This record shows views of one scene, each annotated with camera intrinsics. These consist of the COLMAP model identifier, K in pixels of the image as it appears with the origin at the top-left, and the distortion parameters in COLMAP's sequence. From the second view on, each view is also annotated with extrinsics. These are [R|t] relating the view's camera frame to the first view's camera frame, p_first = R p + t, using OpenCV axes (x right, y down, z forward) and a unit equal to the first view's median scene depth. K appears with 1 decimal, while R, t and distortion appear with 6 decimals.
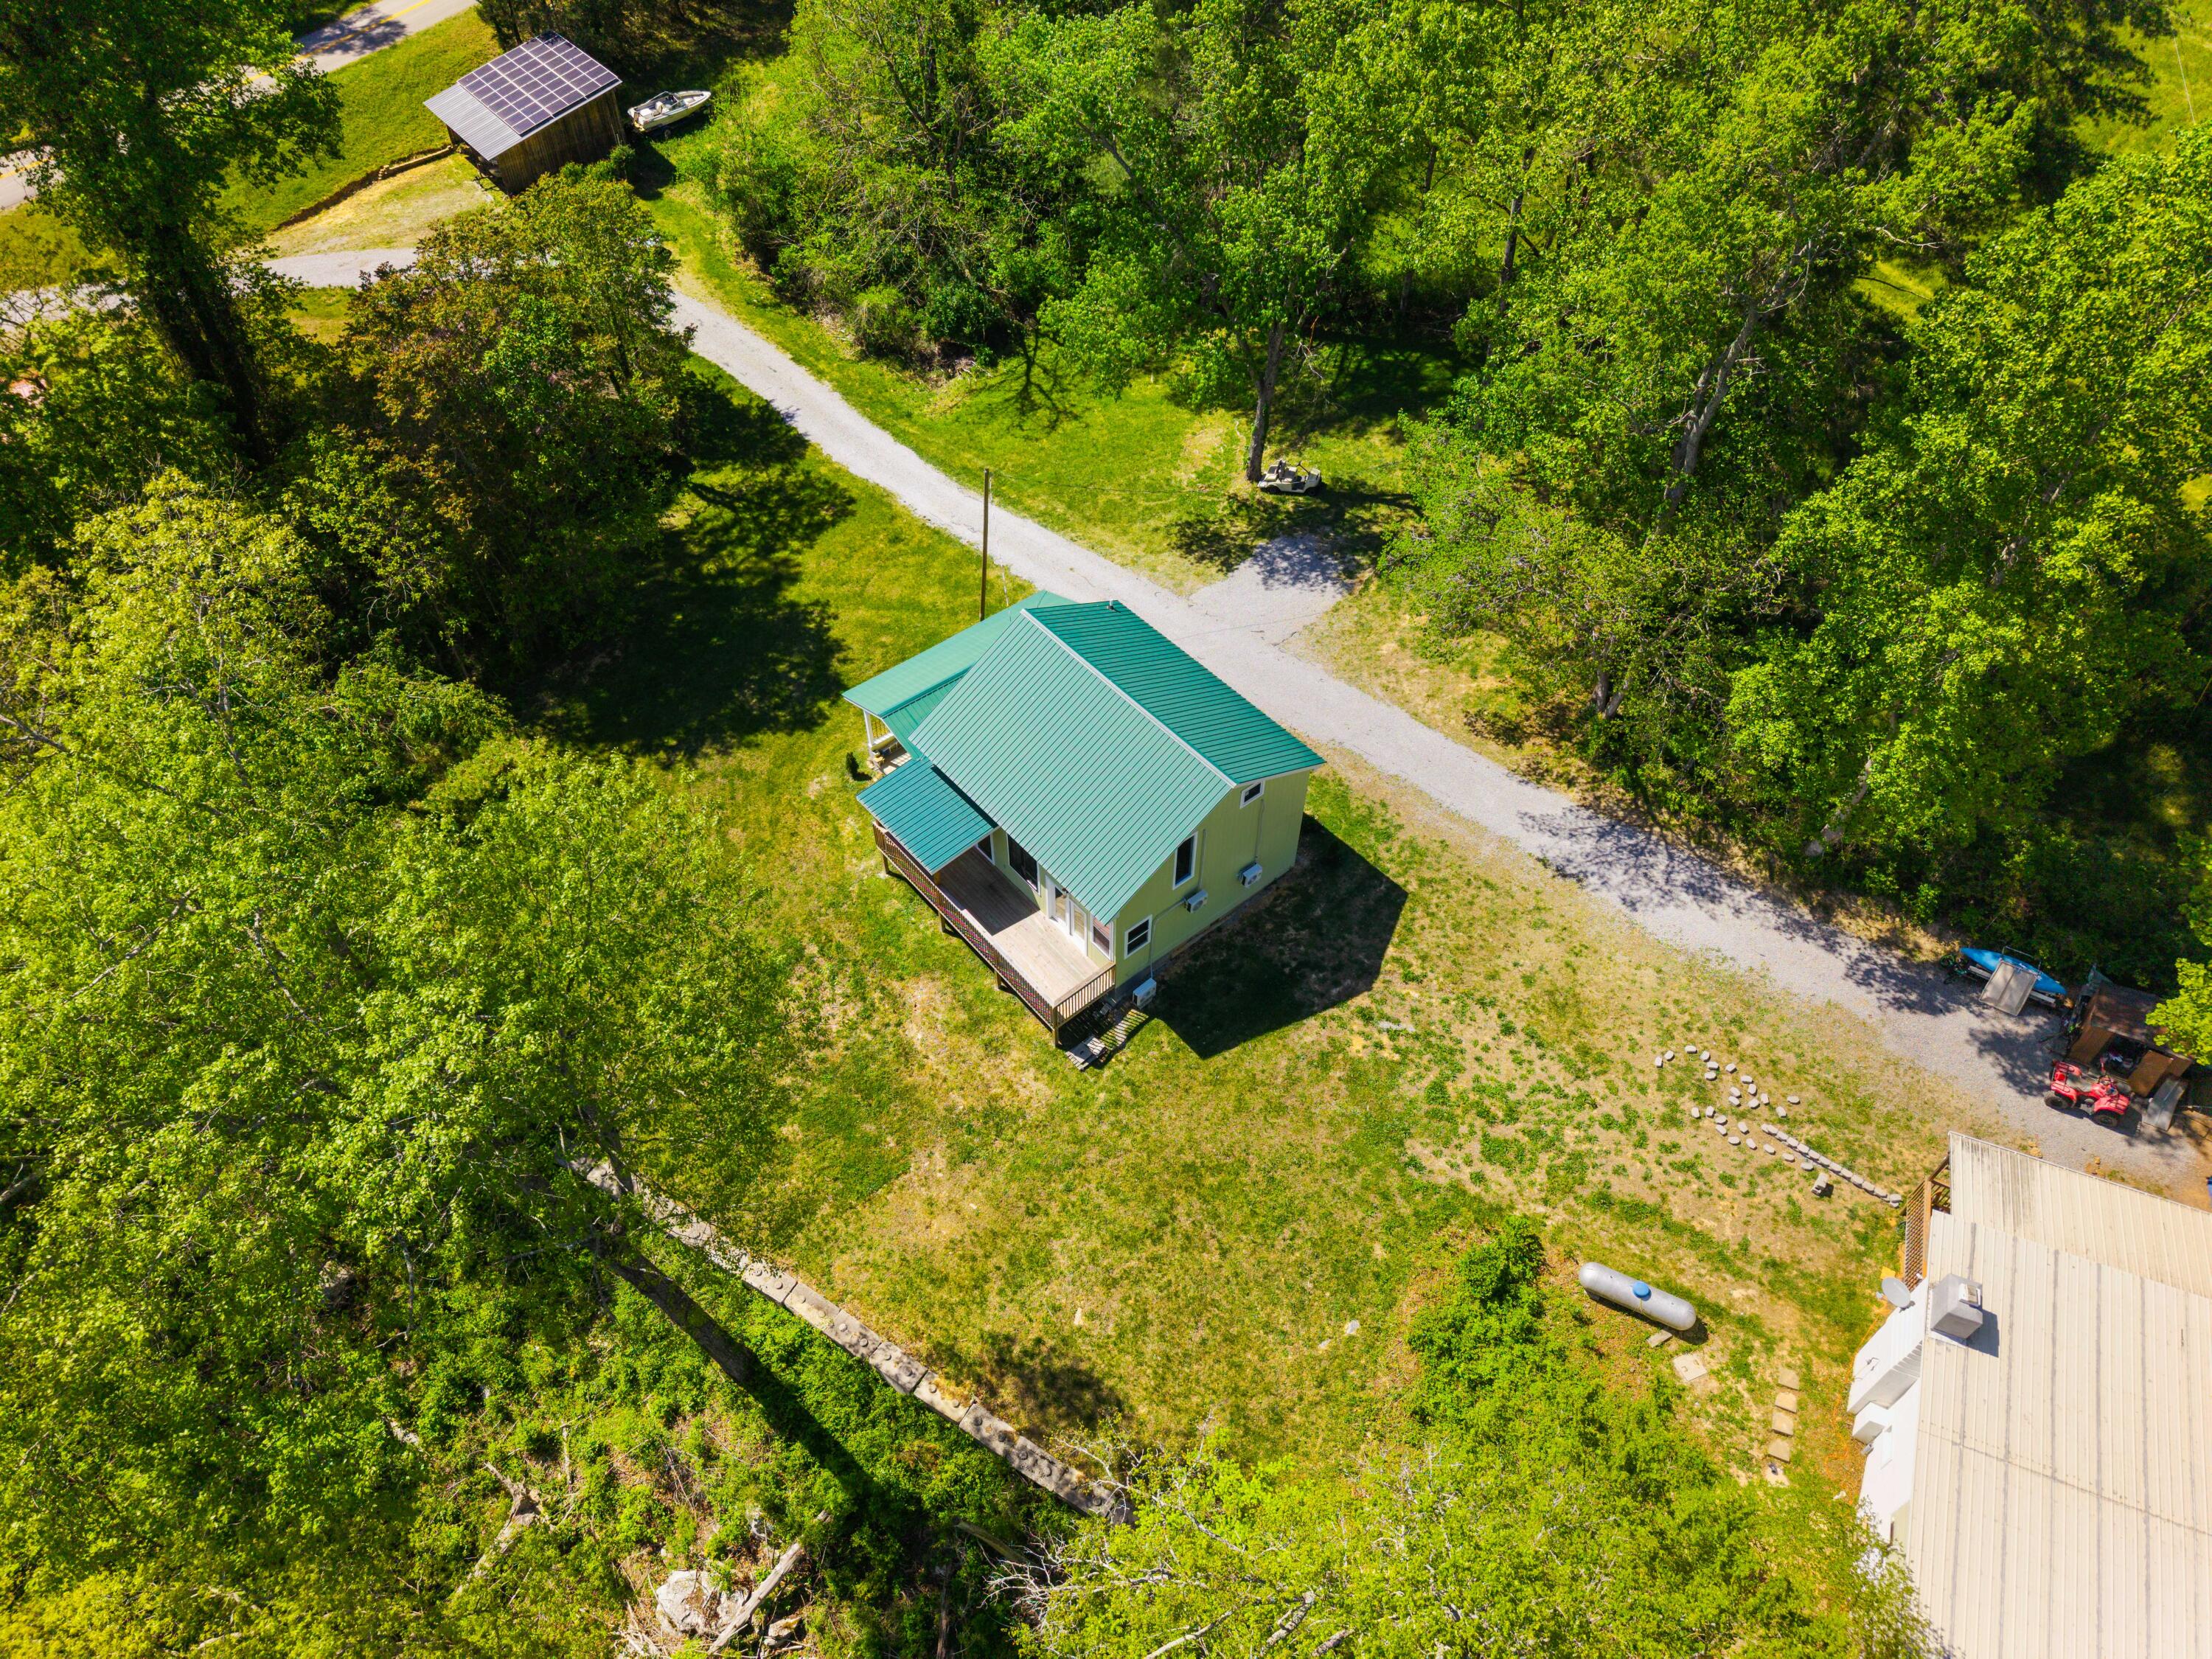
lens RADIAL K [[1610.4, 0, 1106.4], [0, 1610.4, 759.4], [0, 0, 1]] dist [0.023421, -0.000081]
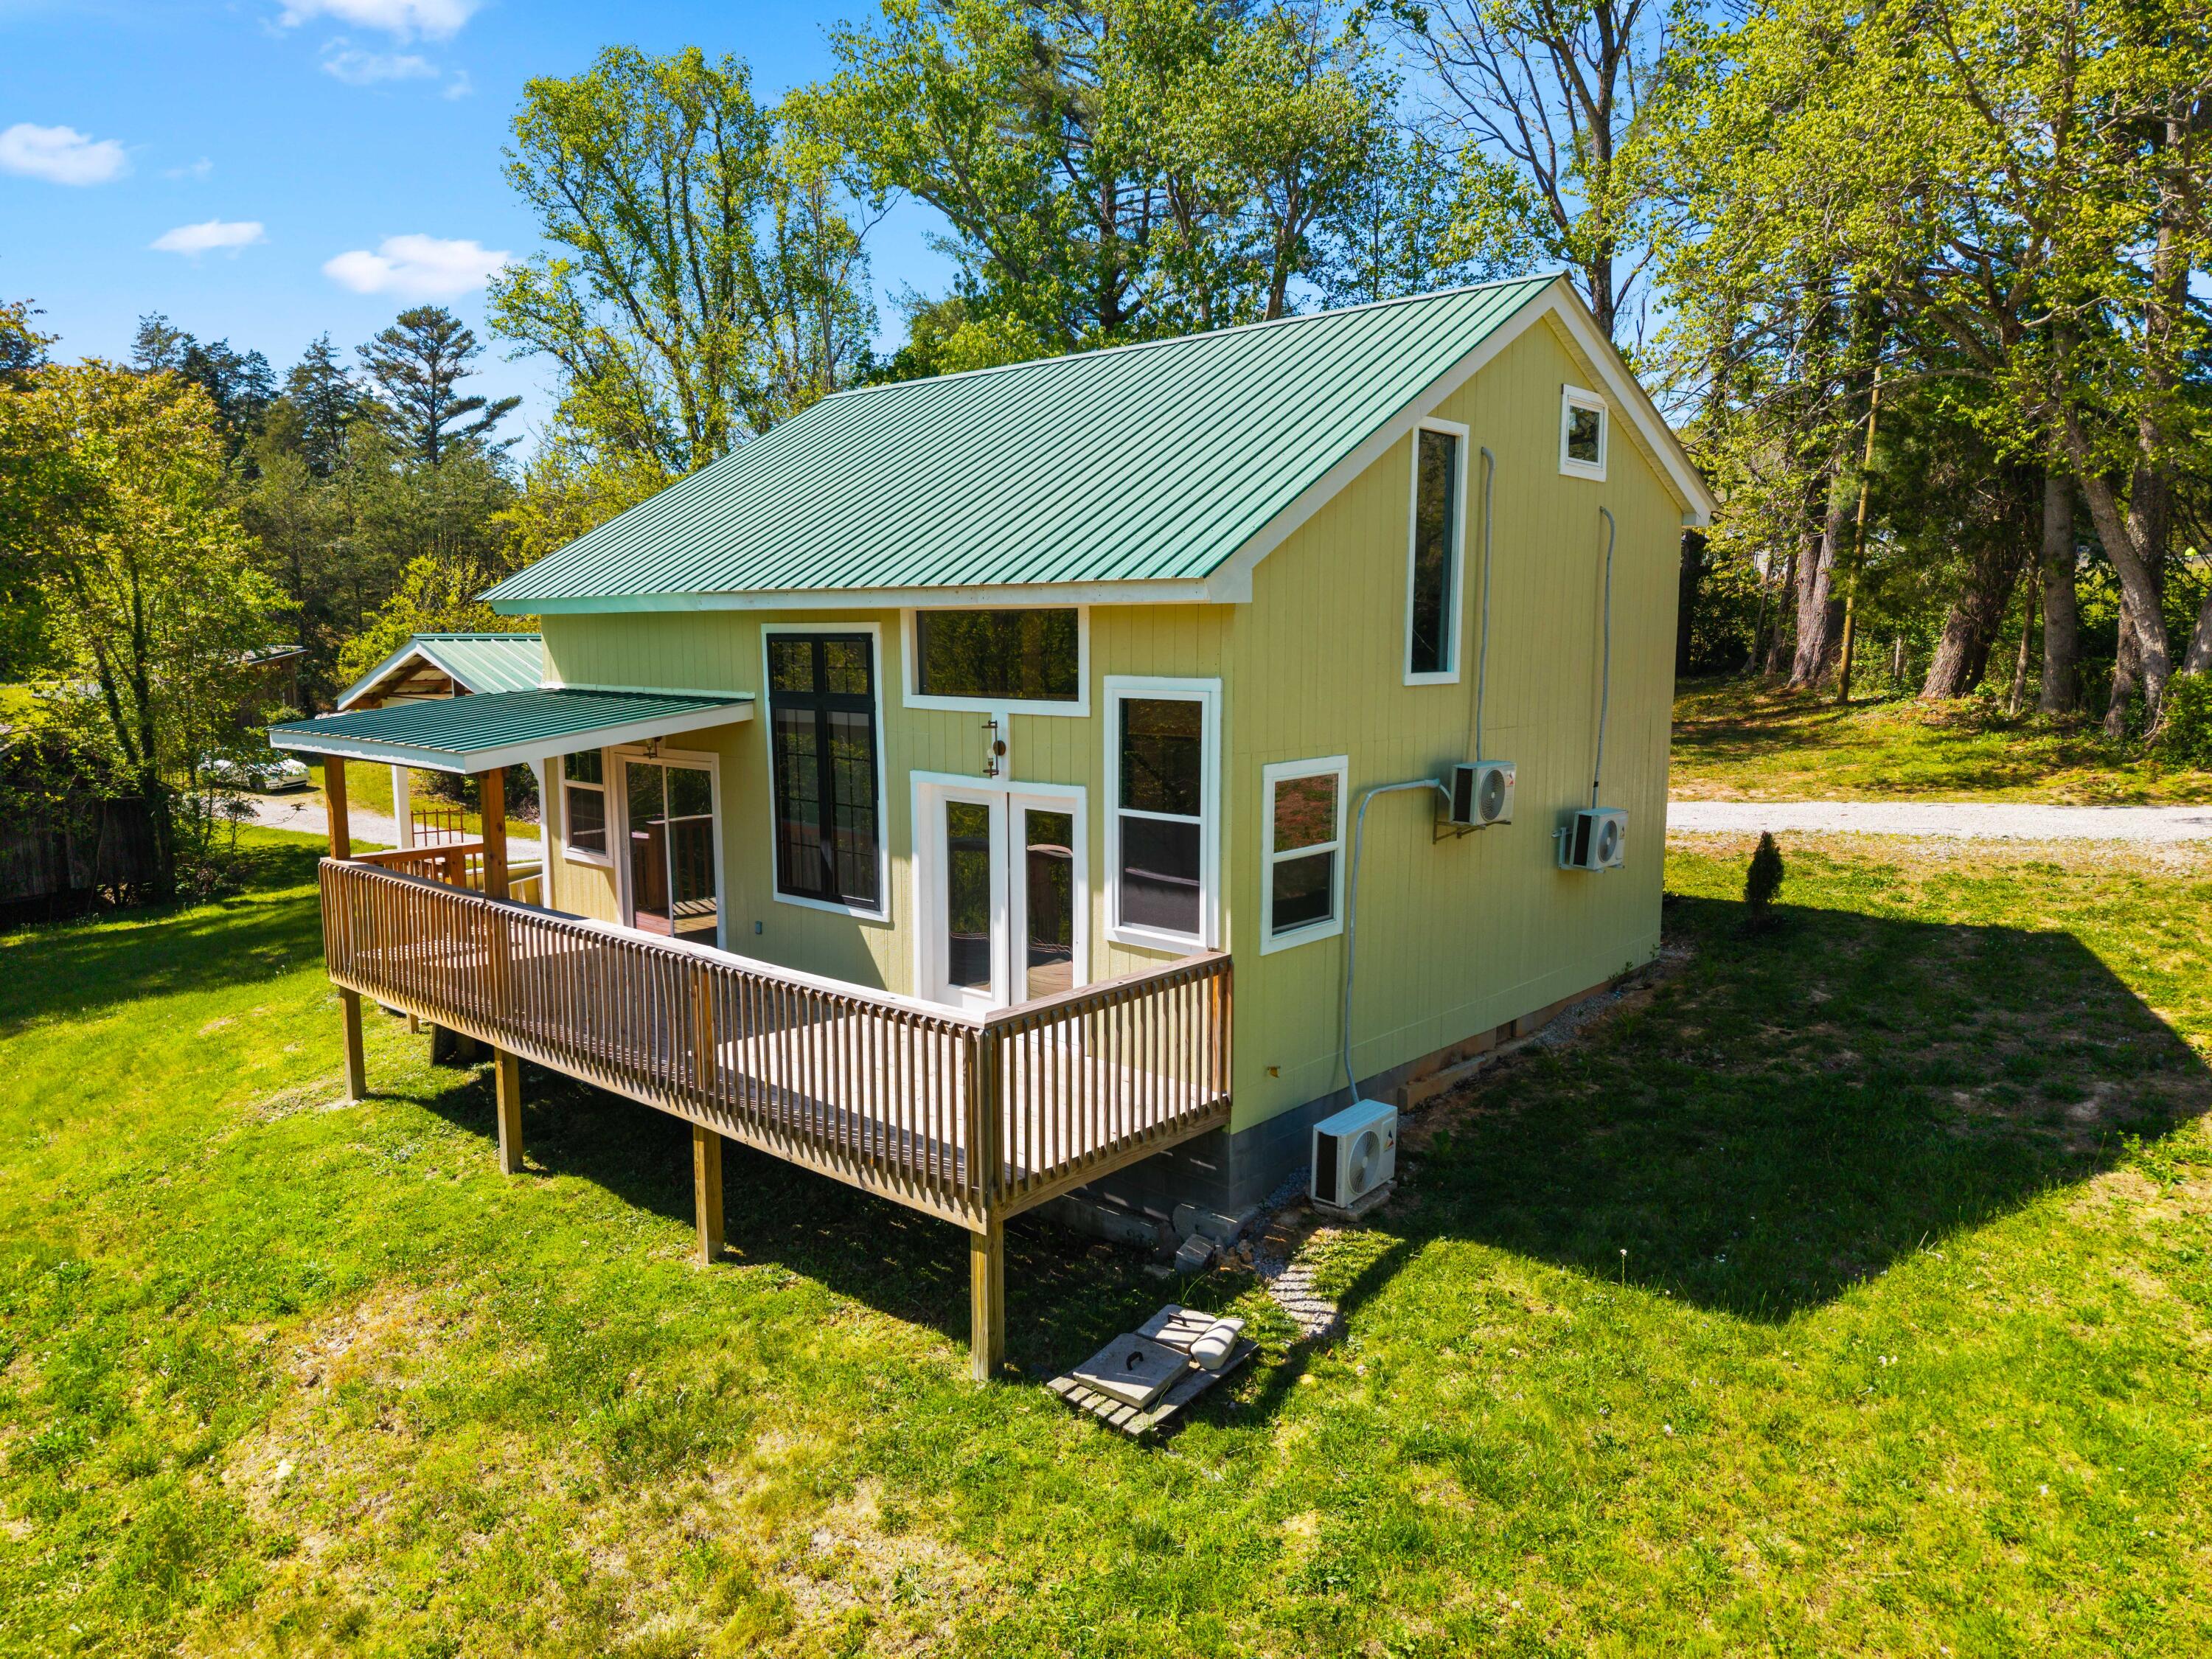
lens RADIAL K [[1489.3, 0, 1106.0], [0, 1489.3, 829.5], [0, 0, 1]] dist [-0.003257, -0.001424]
pose [[0.988639, -0.022285, 0.148645, -0.042532], [0.109256, 0.785711, -0.608869, 0.235316], [-0.103223, 0.618193, 0.779219, 0.813326]]
